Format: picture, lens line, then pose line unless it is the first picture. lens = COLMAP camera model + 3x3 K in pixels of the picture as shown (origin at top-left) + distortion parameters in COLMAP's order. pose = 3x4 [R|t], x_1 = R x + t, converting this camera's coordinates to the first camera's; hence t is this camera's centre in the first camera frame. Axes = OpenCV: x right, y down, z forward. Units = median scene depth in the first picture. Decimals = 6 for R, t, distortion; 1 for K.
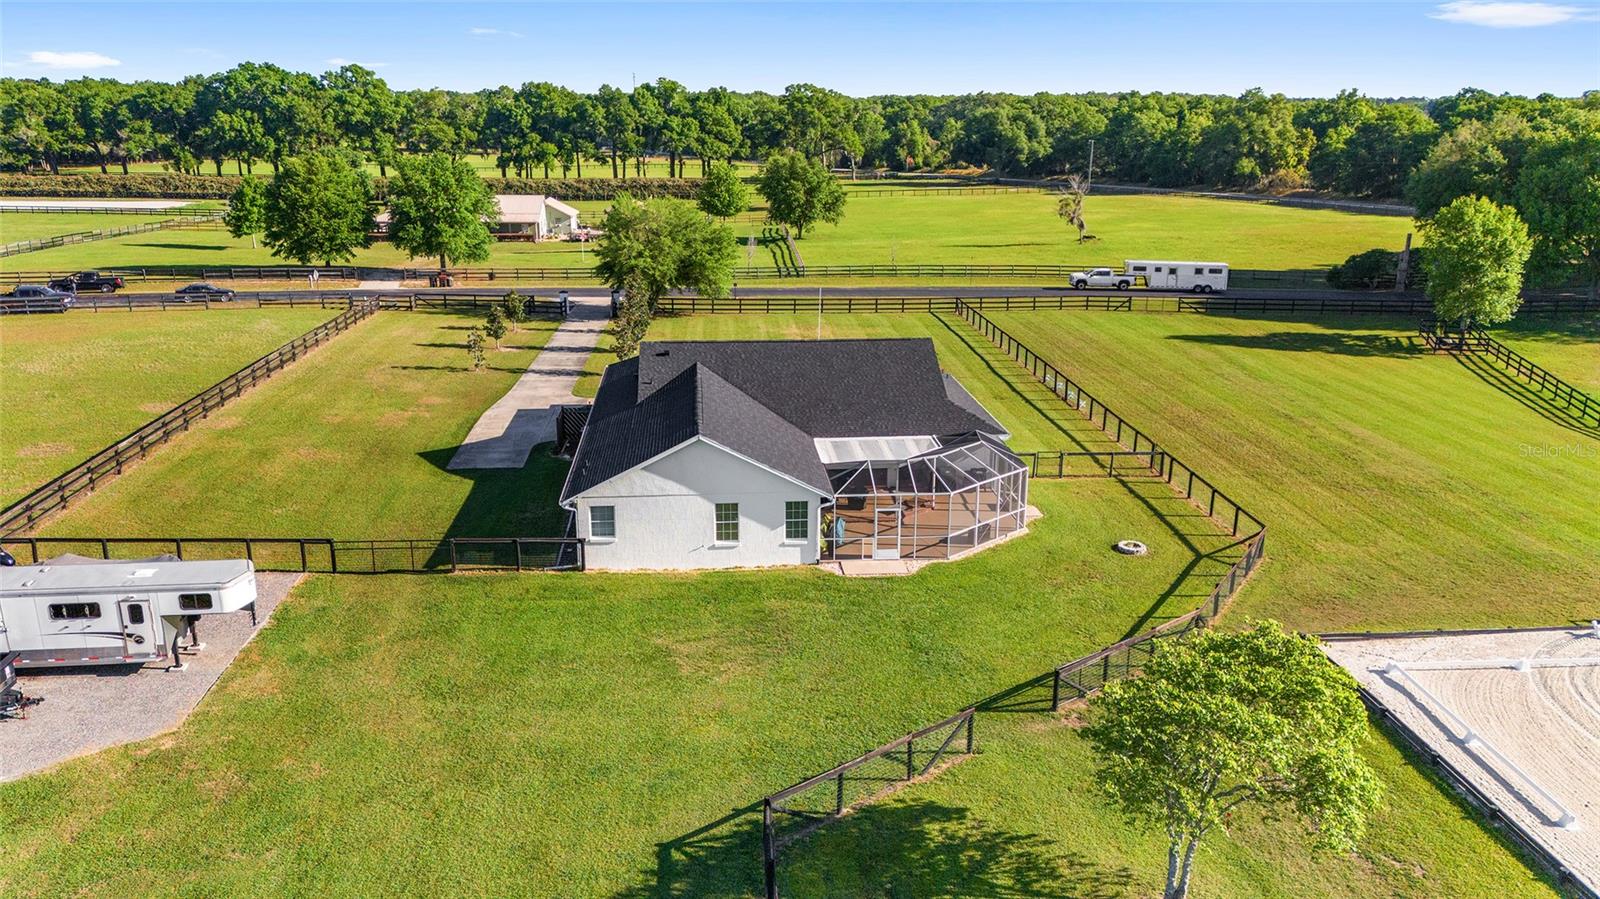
lens RADIAL K [[1164.8, 0, 800.0], [0, 1164.8, 449.5], [0, 0, 1]] dist [0.077023, -0.074808]
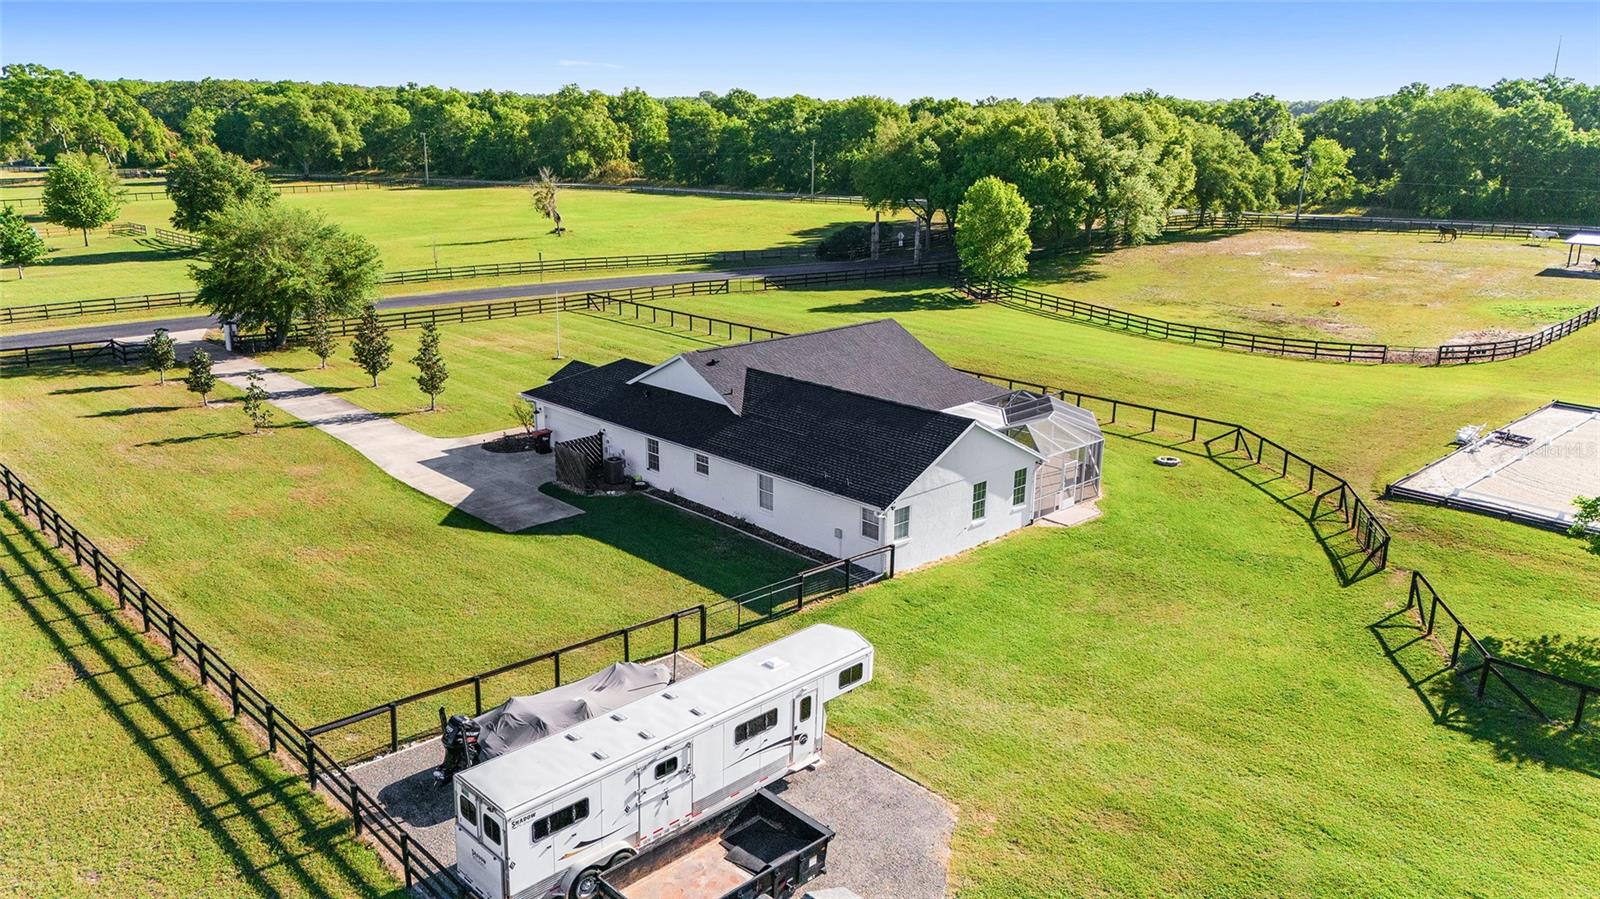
lens RADIAL K [[1164.8, 0, 800.0], [0, 1164.8, 449.5], [0, 0, 1]] dist [0.077023, -0.074808]
pose [[0.783748, -0.171582, 0.596907, -0.529987], [0.167792, 0.983840, 0.062493, -0.049832], [-0.597984, 0.051177, 0.799873, 0.166207]]
